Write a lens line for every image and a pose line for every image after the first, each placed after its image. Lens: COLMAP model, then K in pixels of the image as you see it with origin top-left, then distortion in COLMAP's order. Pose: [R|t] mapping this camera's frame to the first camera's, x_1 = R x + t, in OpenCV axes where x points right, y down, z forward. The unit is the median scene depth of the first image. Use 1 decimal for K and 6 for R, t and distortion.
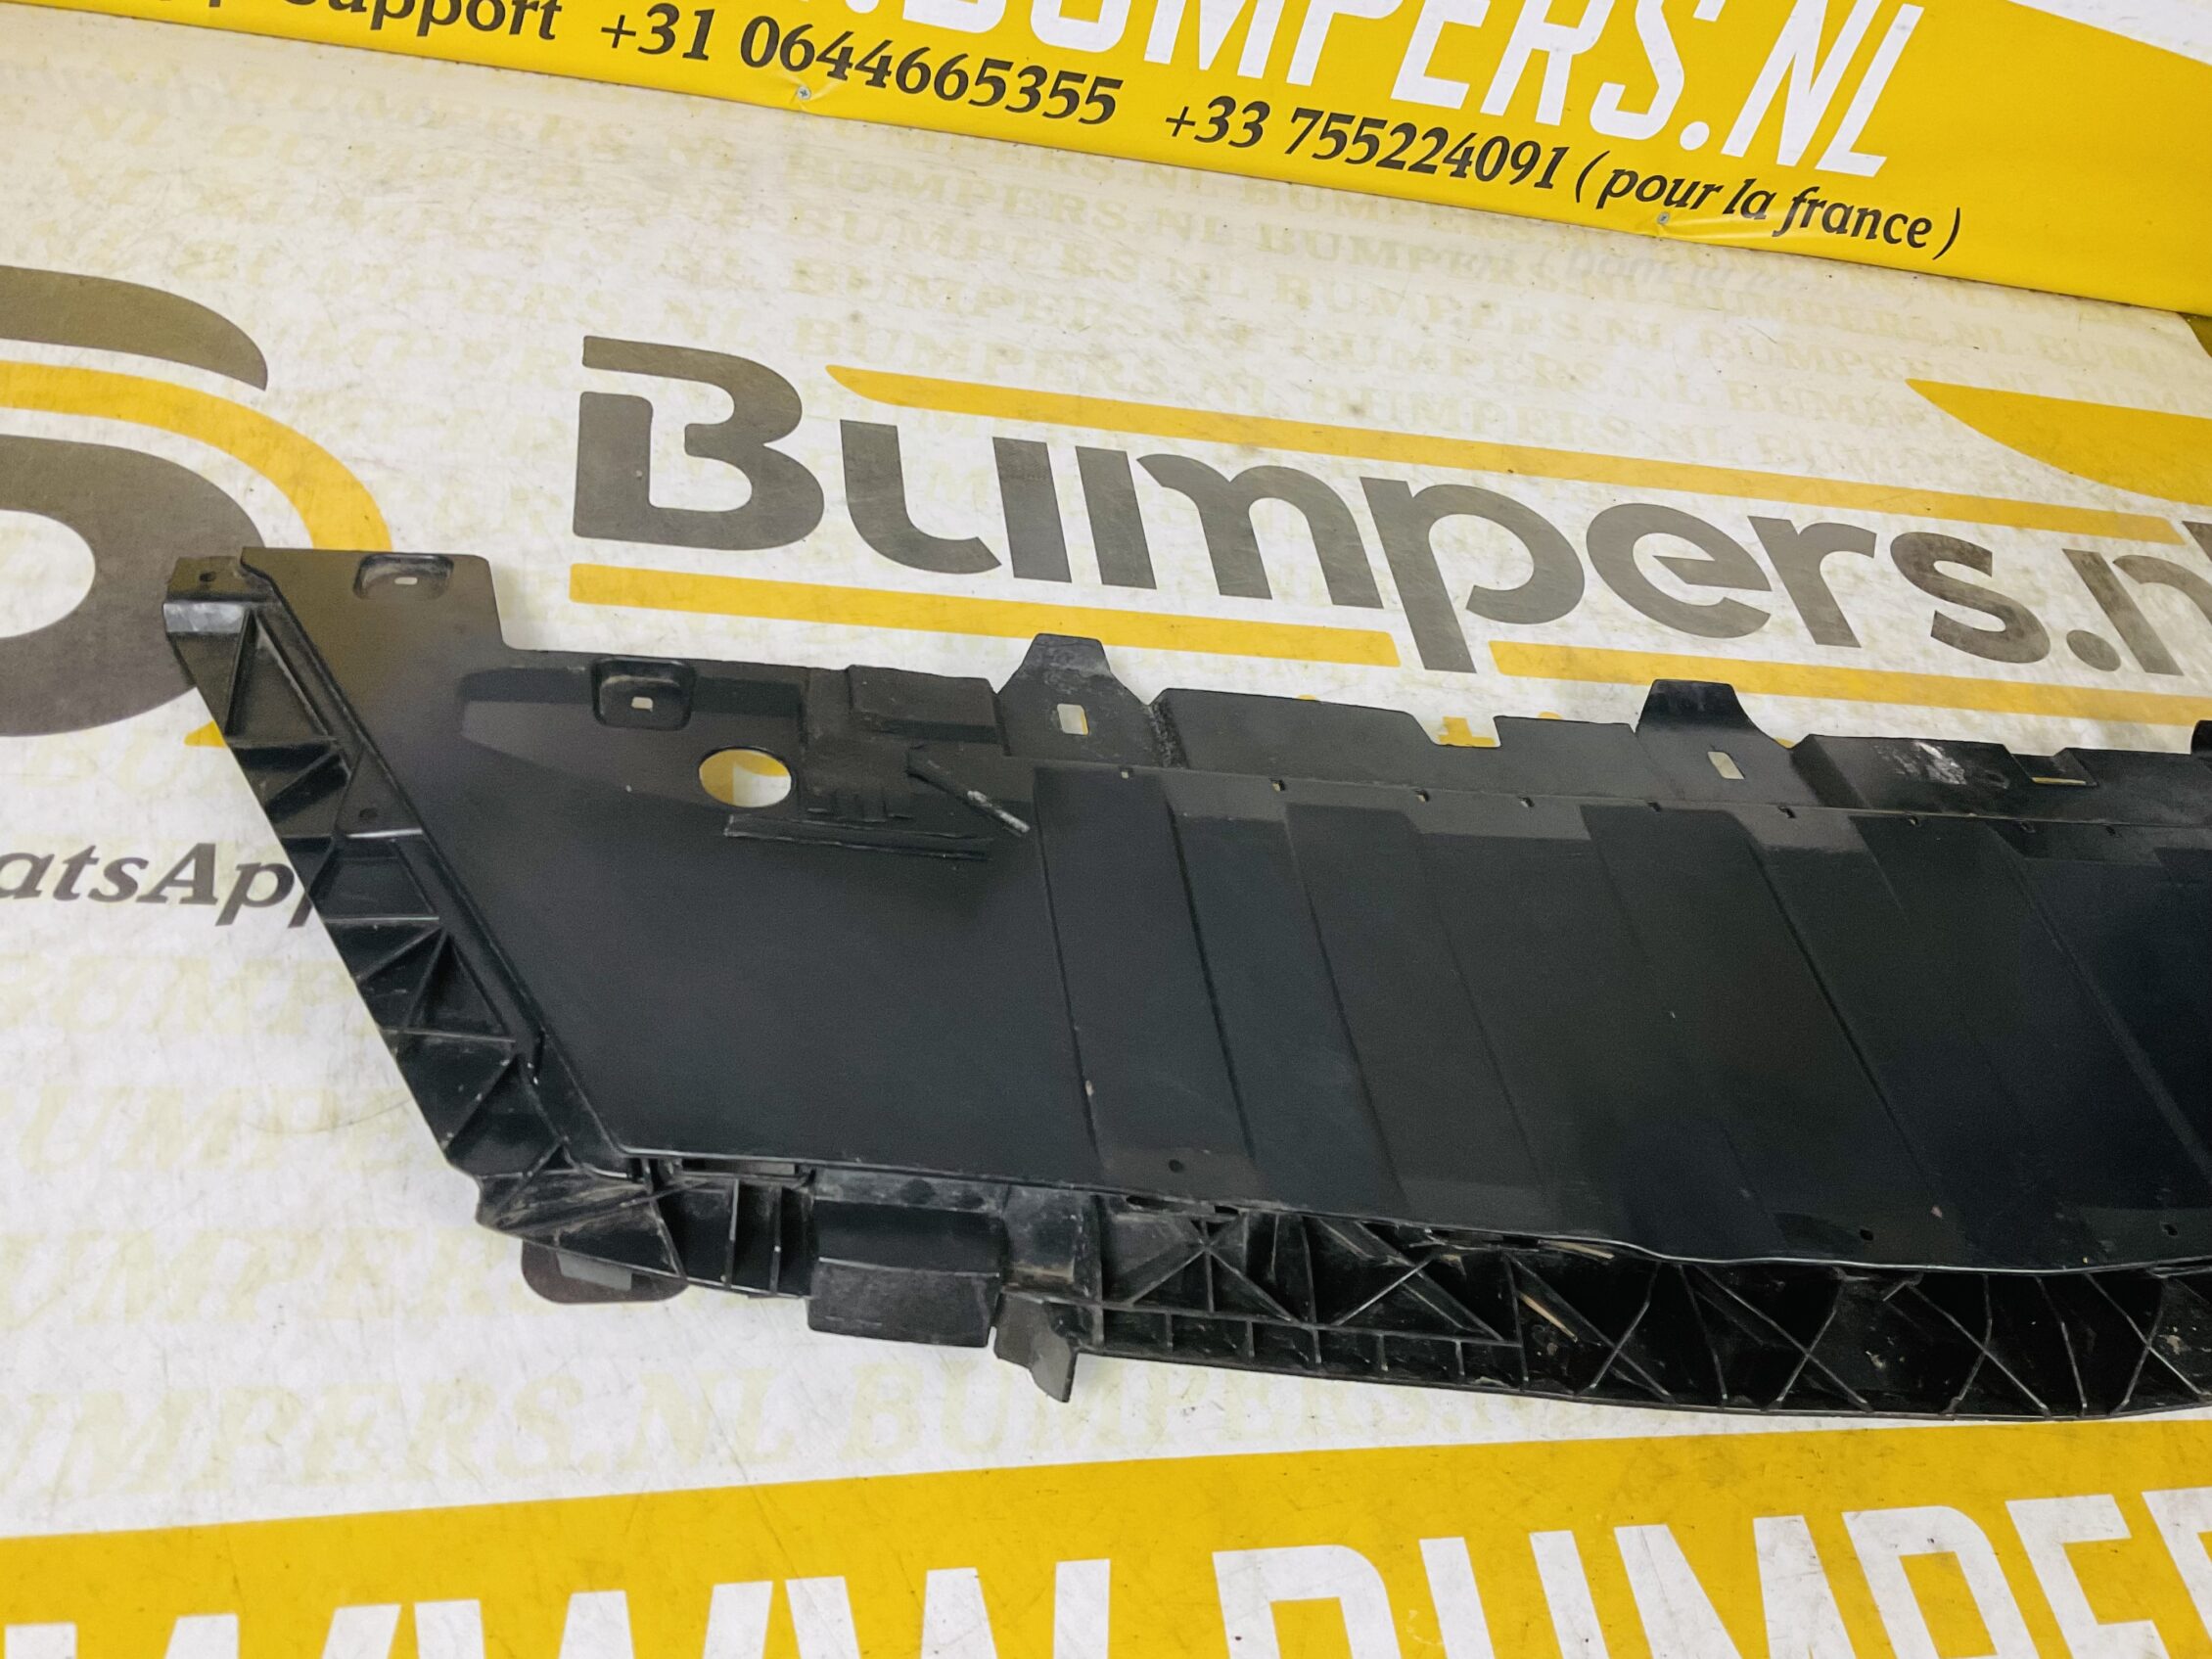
lens RADIAL K [[1820.4, 0, 1101.7], [0, 1820.4, 839.3], [0, 0, 1]] dist [0.093253, -0.183817]
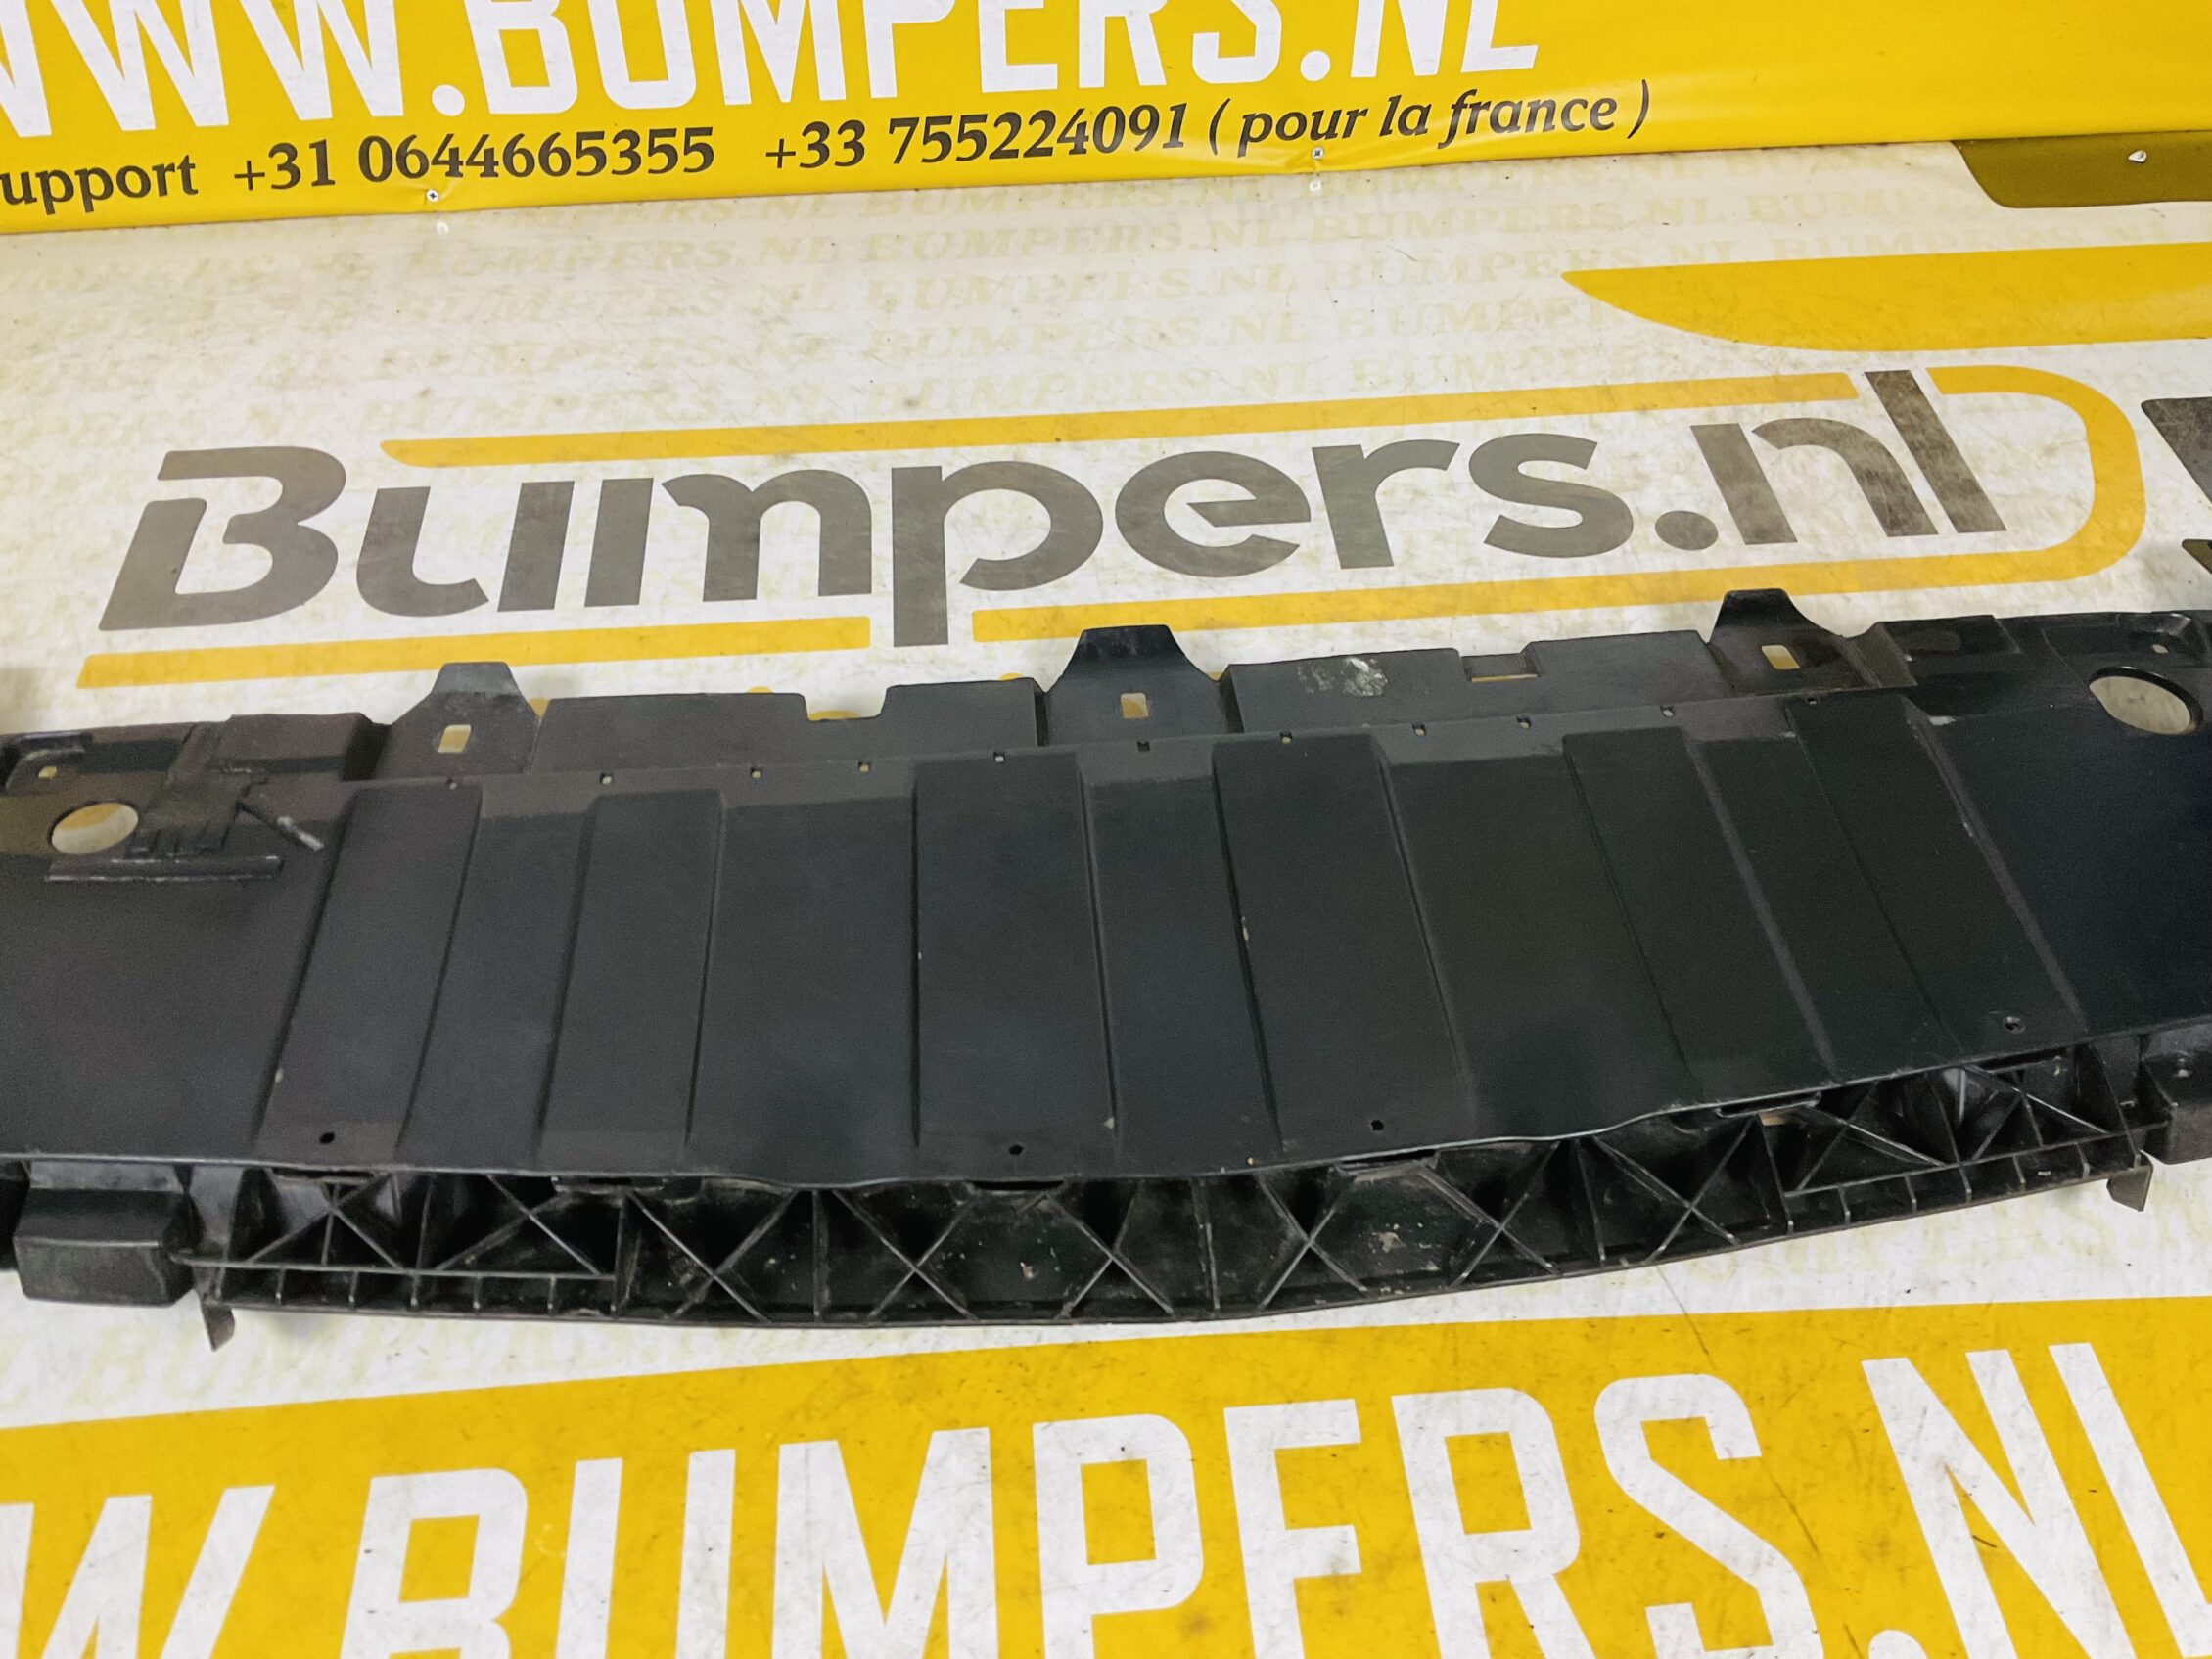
lens RADIAL K [[1820.4, 0, 1103.5], [0, 1820.4, 843.4], [0, 0, 1]] dist [0.093253, -0.183817]
pose [[0.970627, -0.107577, -0.215197, 0.479750], [0.107213, 0.994146, -0.013400, 0.042806], [0.215379, -0.010065, 0.976479, 0.008477]]
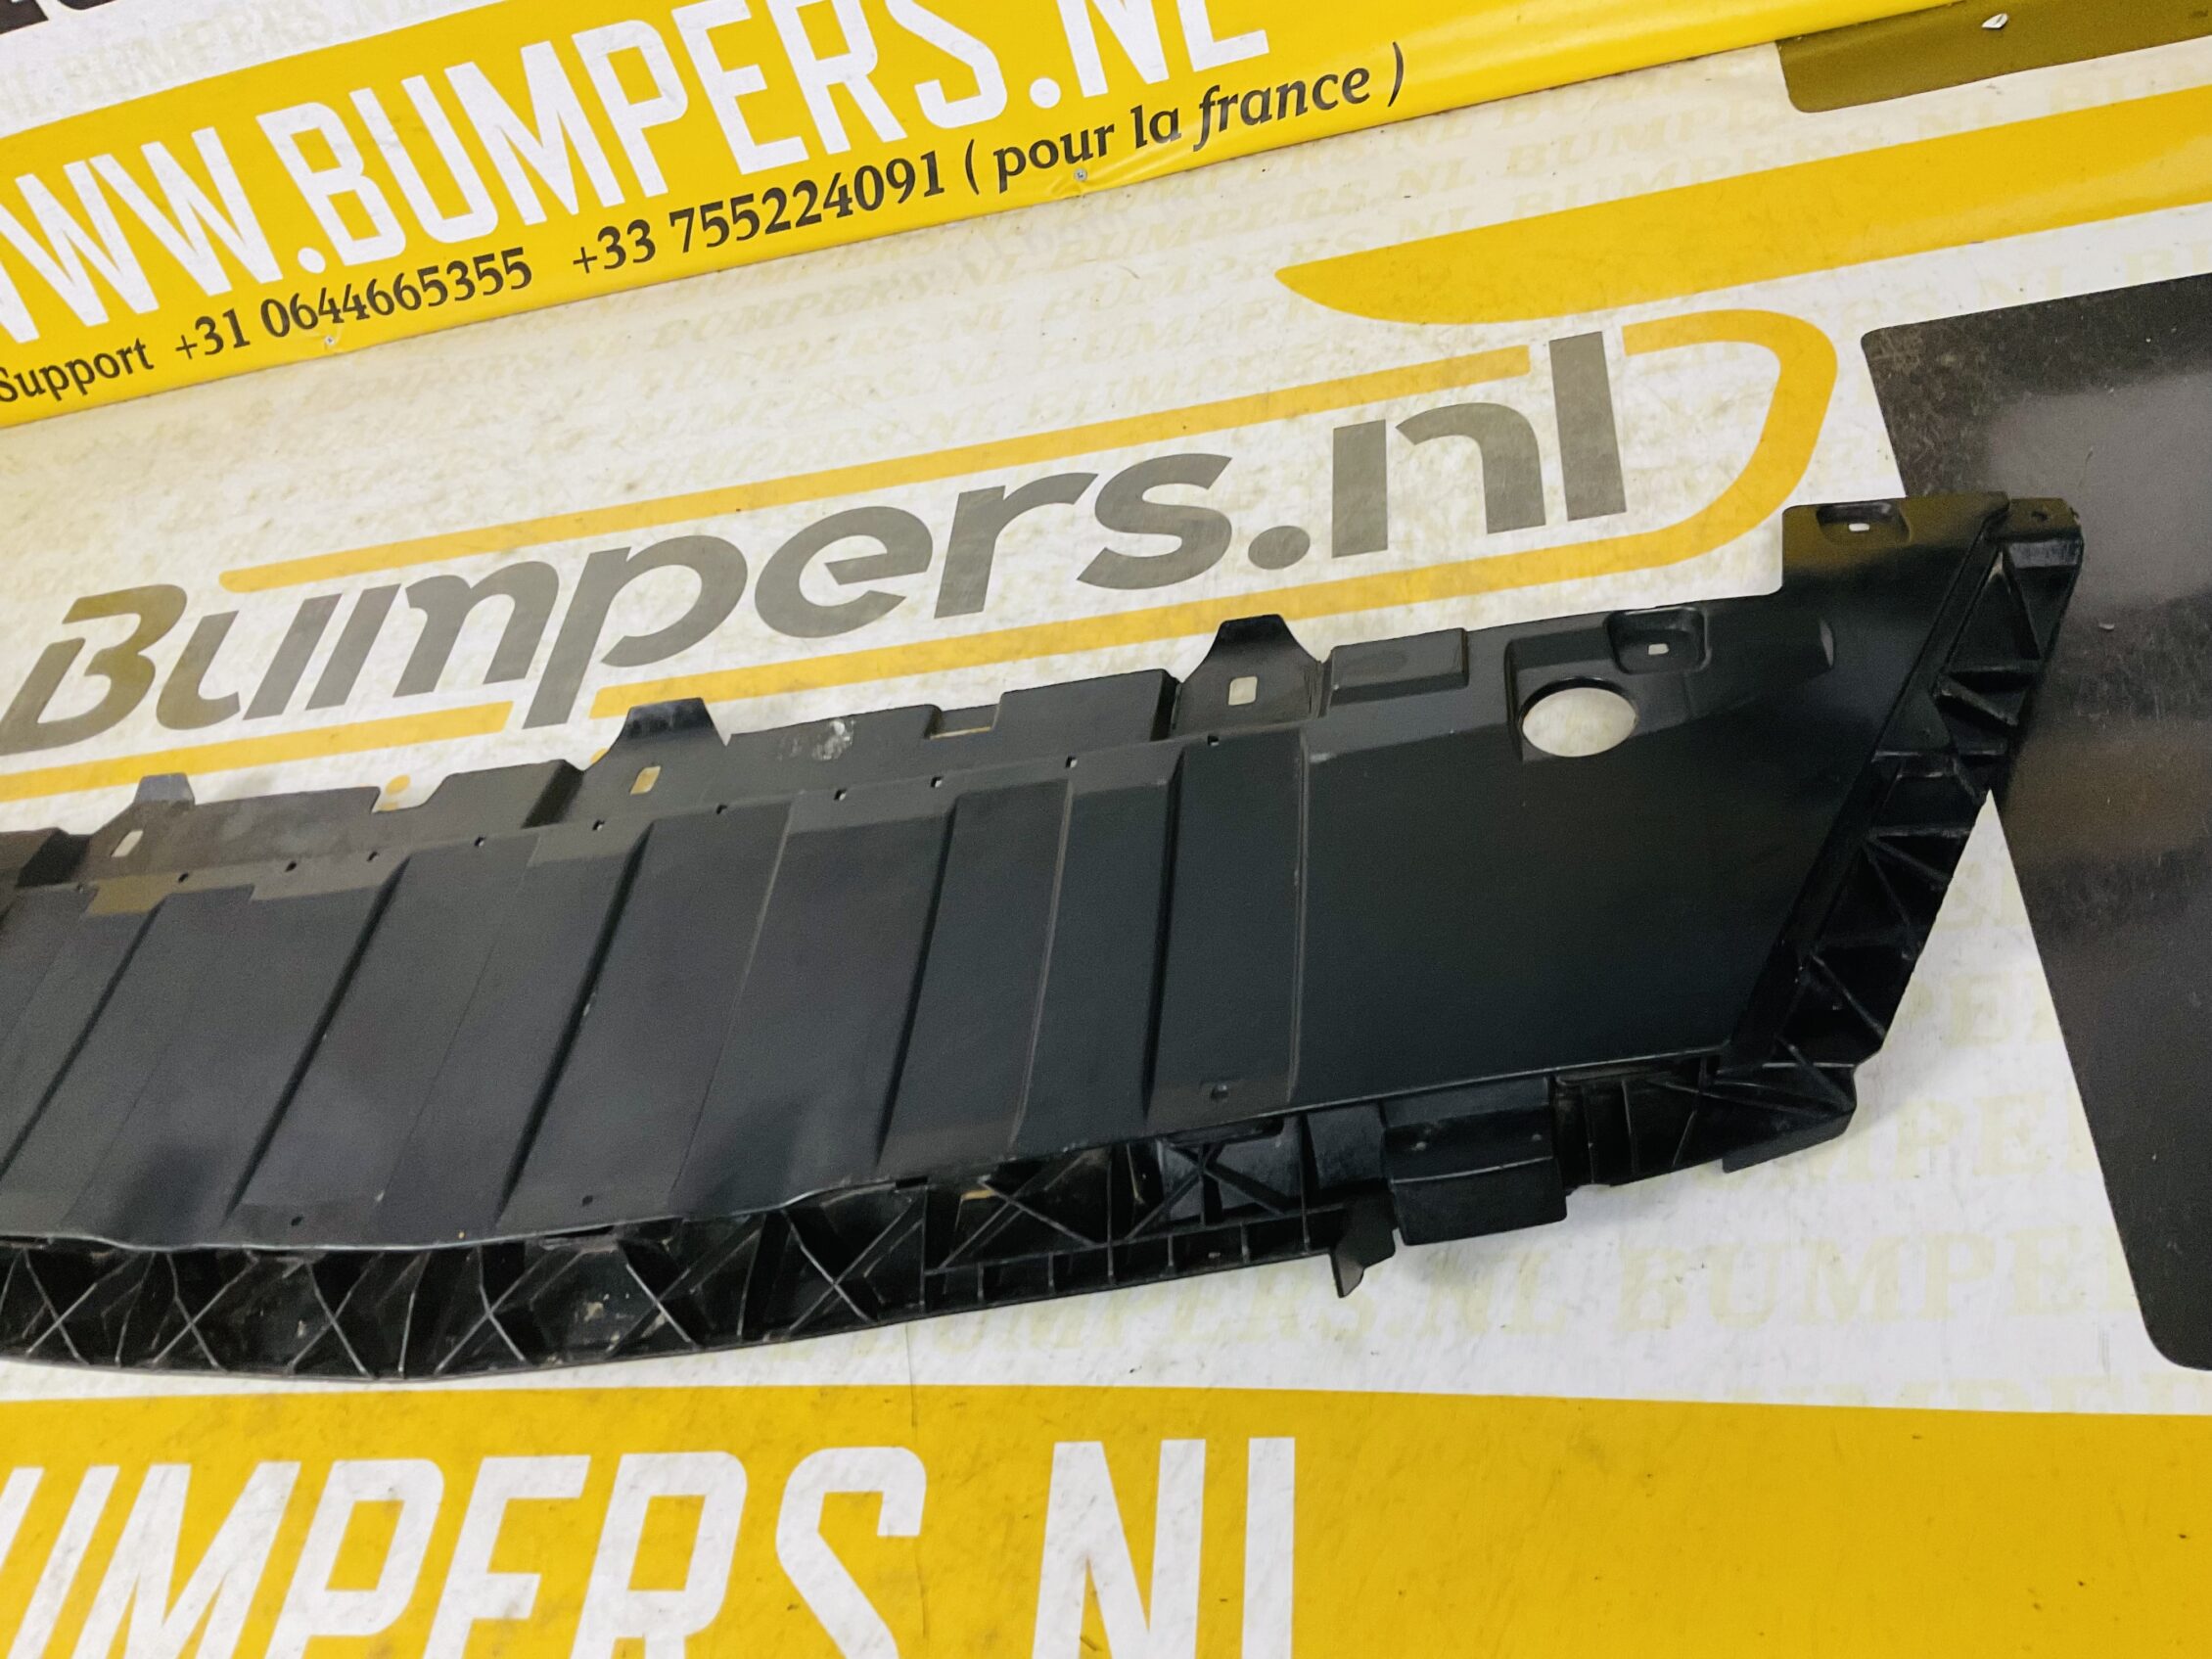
lens RADIAL K [[1820.4, 0, 1099.6], [0, 1820.4, 842.0], [0, 0, 1]] dist [0.093253, -0.183817]
pose [[0.846864, -0.146806, -0.511145, 1.000391], [0.150510, 0.988010, -0.034401, 0.065847], [0.510067, -0.047800, 0.858806, 0.190396]]
